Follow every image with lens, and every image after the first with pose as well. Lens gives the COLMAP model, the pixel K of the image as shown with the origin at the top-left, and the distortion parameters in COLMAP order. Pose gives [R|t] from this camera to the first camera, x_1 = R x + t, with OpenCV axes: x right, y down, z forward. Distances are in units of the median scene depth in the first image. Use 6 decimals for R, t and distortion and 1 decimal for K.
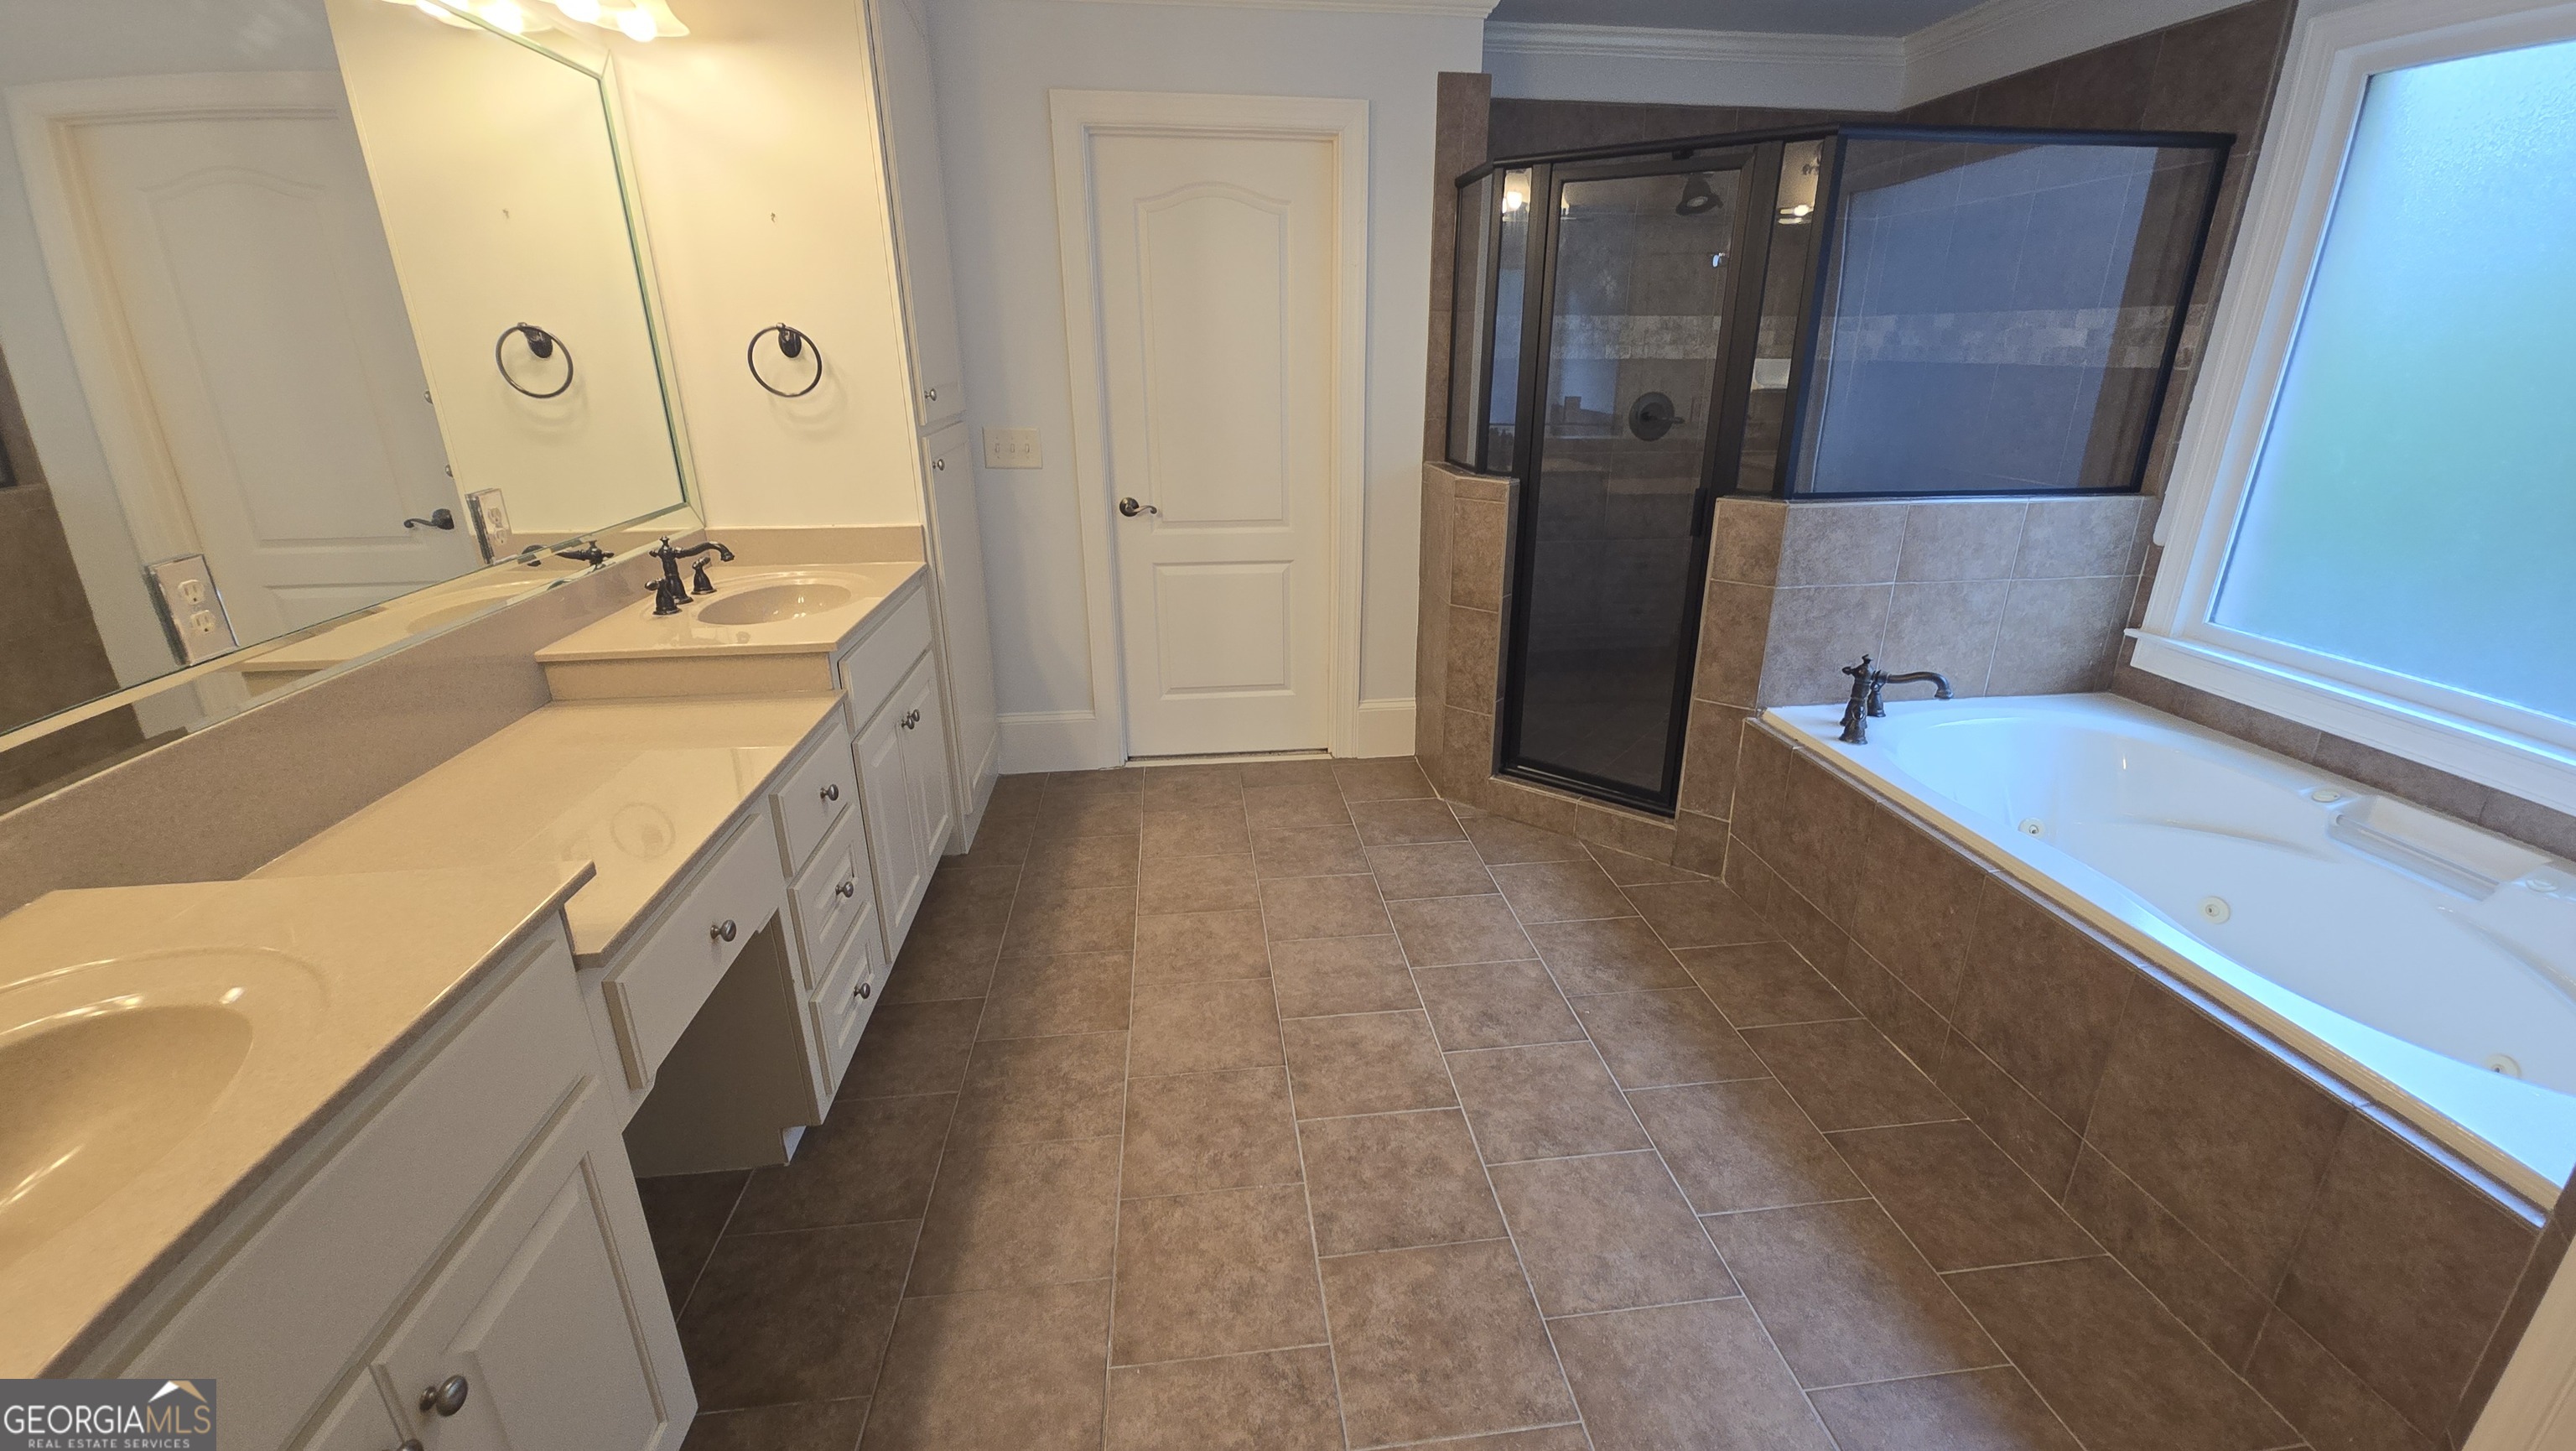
lens RADIAL K [[1049.4, 0, 1314.9], [0, 1049.4, 723.1], [0, 0, 1]] dist [0.000812, -0.000332]
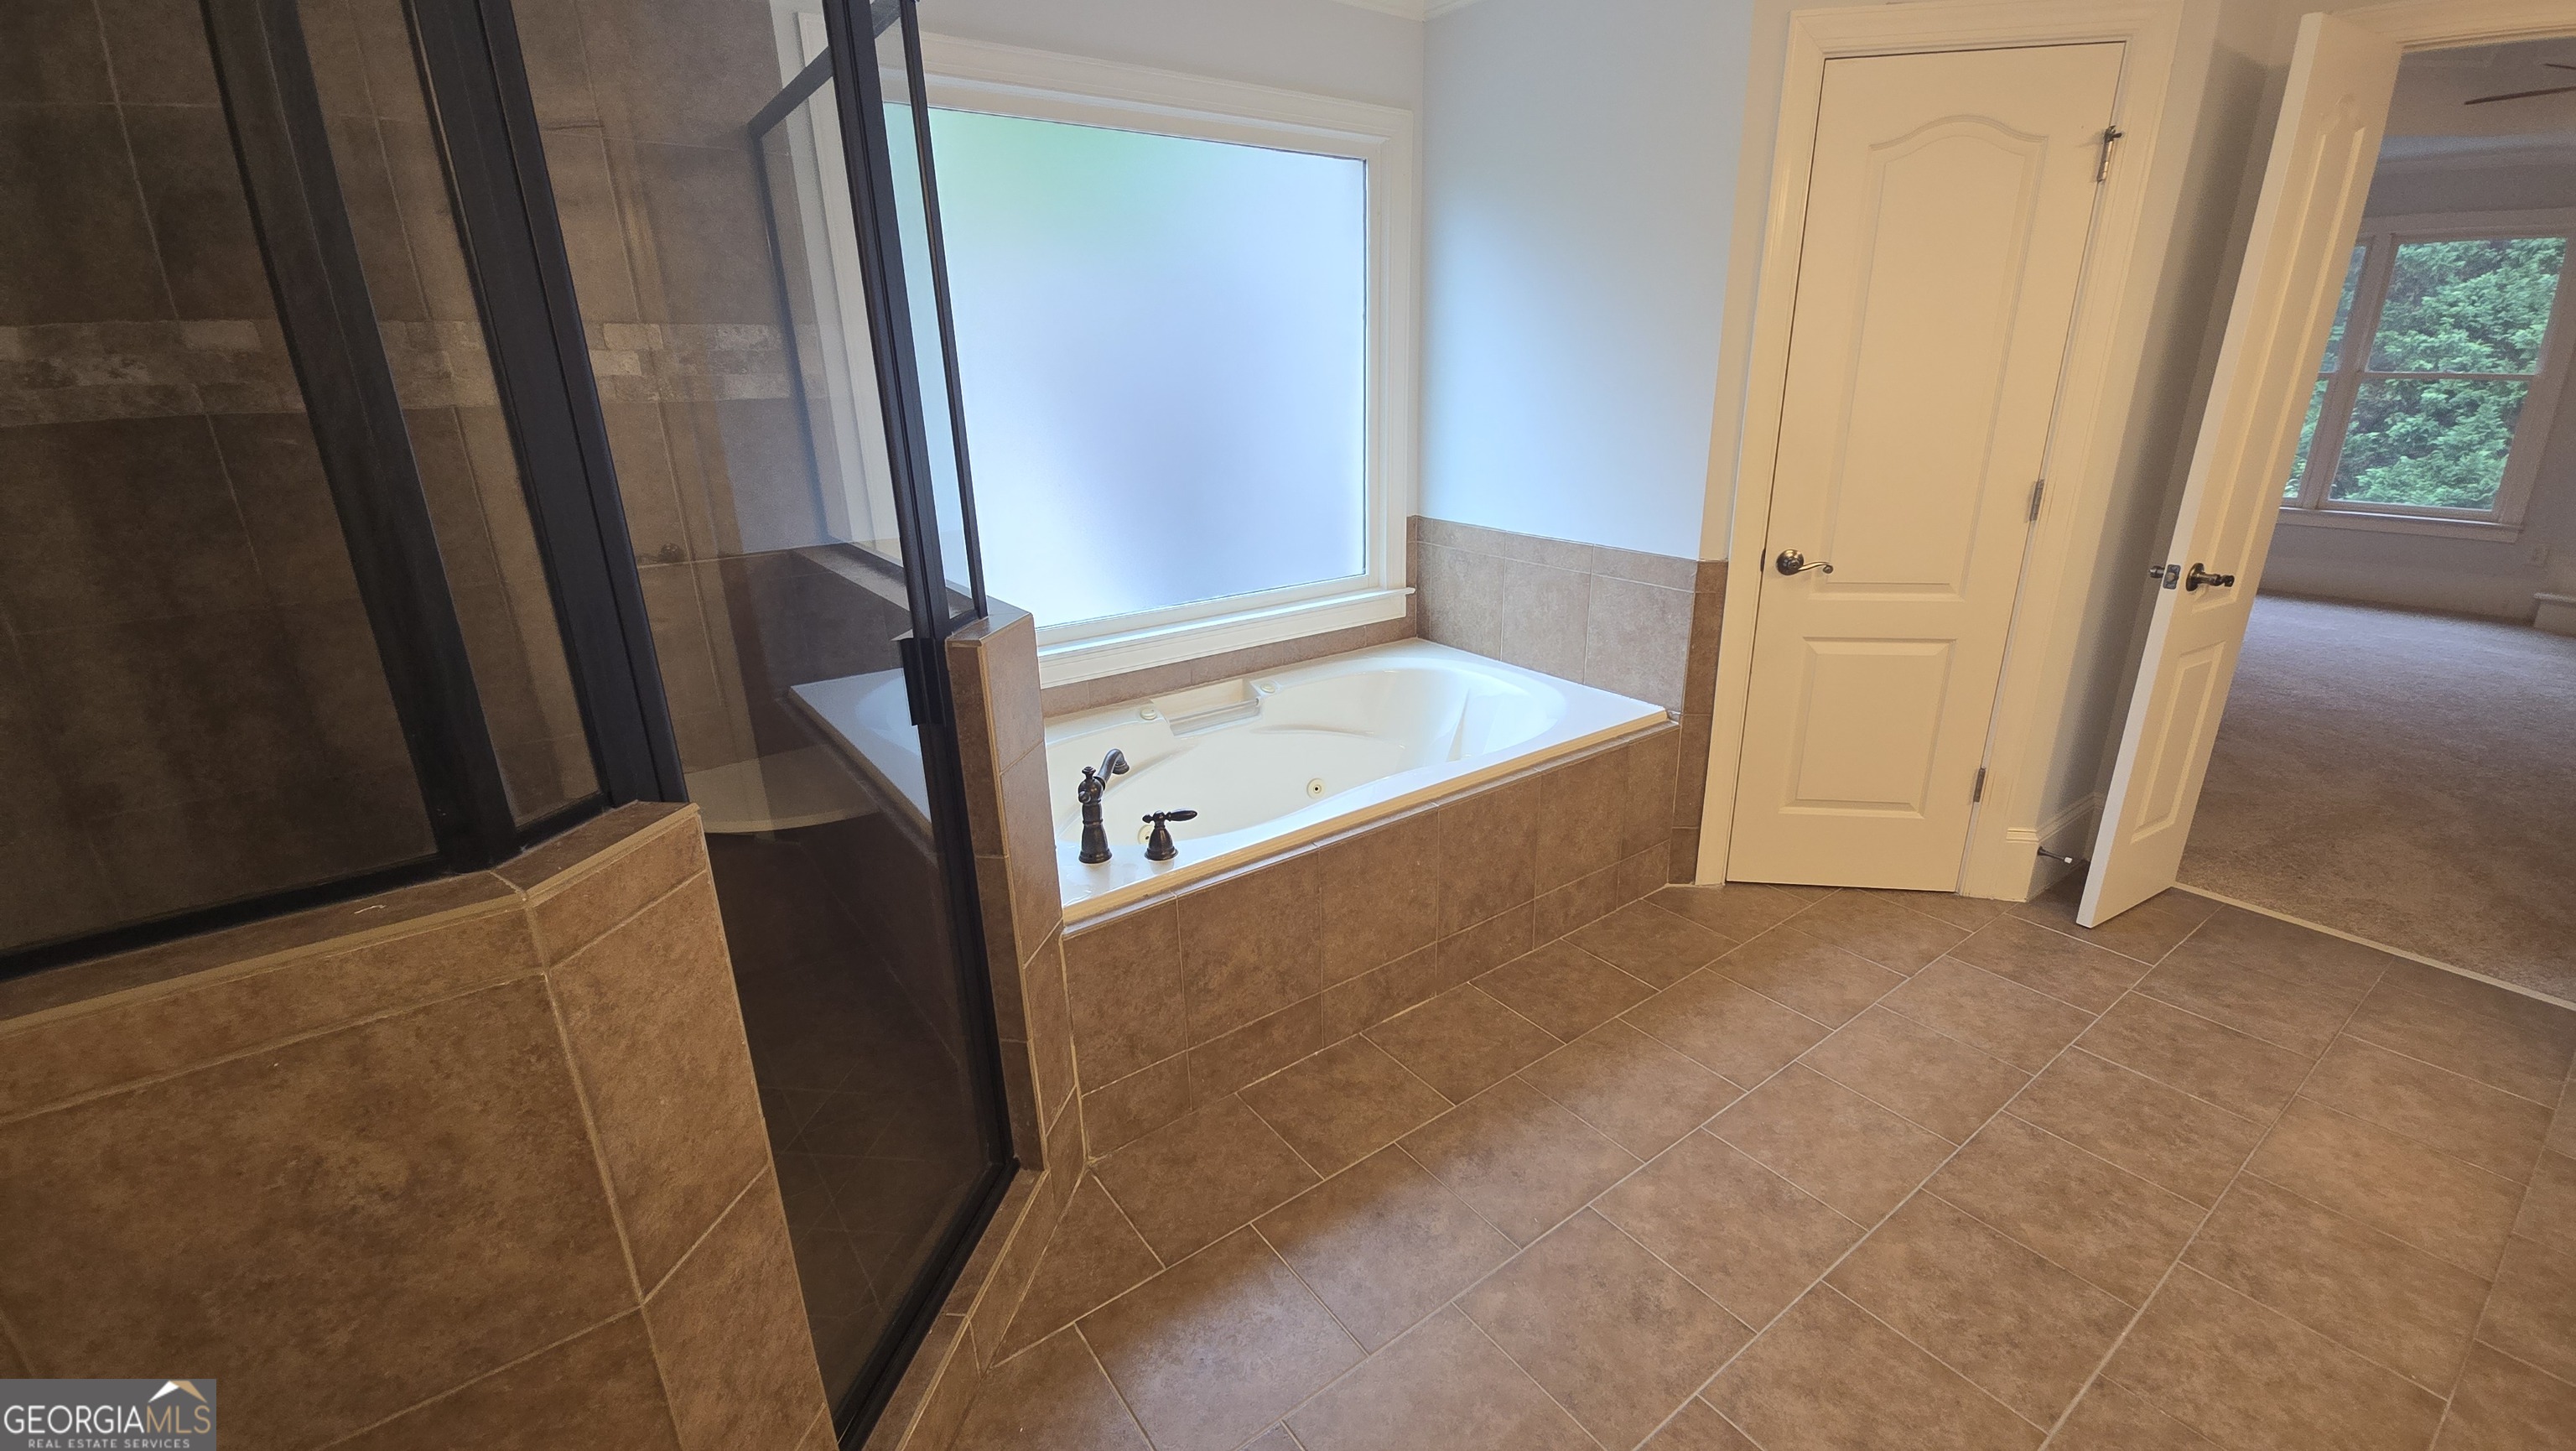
lens RADIAL K [[1051.0, 0, 1315.7], [0, 1051.0, 734.0], [0, 0, 1]] dist [0.009620, -0.007405]
pose [[-0.486792, -0.280378, 0.827298, -0.209196], [0.313342, 0.828009, 0.464992, -0.448041], [-0.815384, 0.485581, -0.315214, 1.256990]]
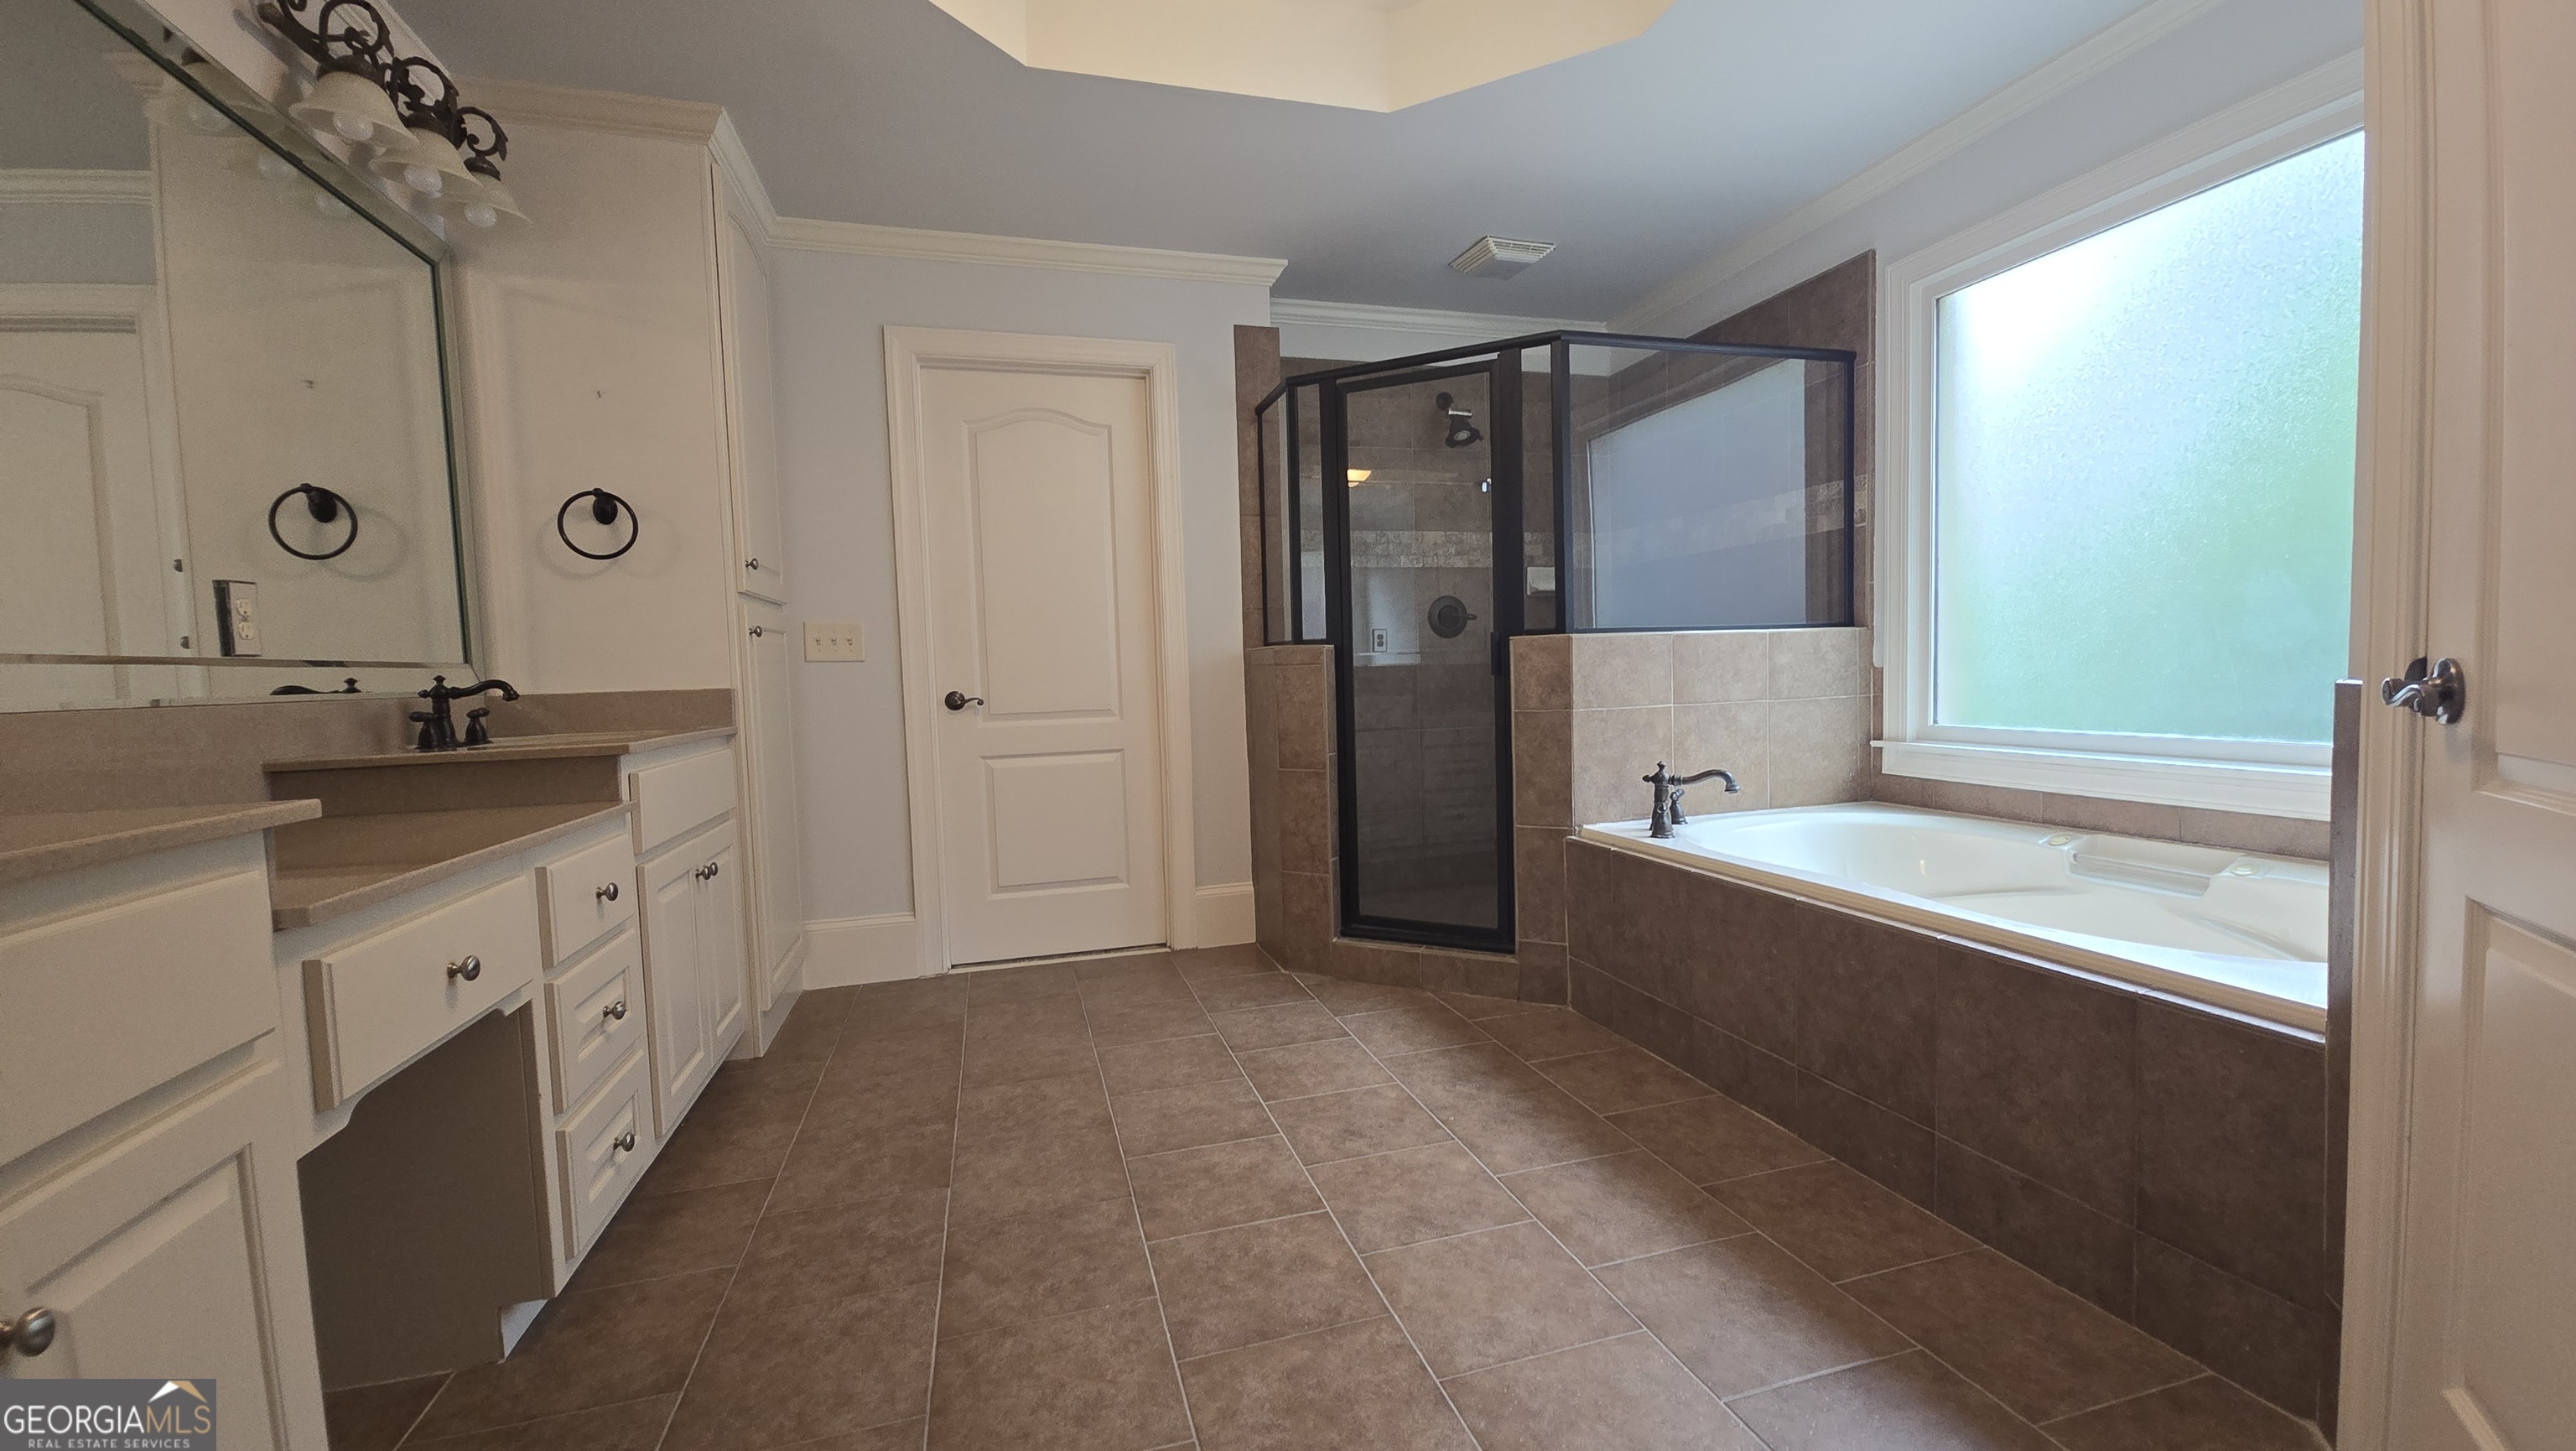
lens RADIAL K [[1047.5, 0, 1313.5], [0, 1047.5, 726.8], [0, 0, 1]] dist [0.000737, -0.000110]
pose [[0.985958, -0.041463, 0.161765, -0.003114], [0.086110, 0.956204, -0.279748, 0.199643], [-0.143082, 0.289749, 0.946347, 0.015804]]
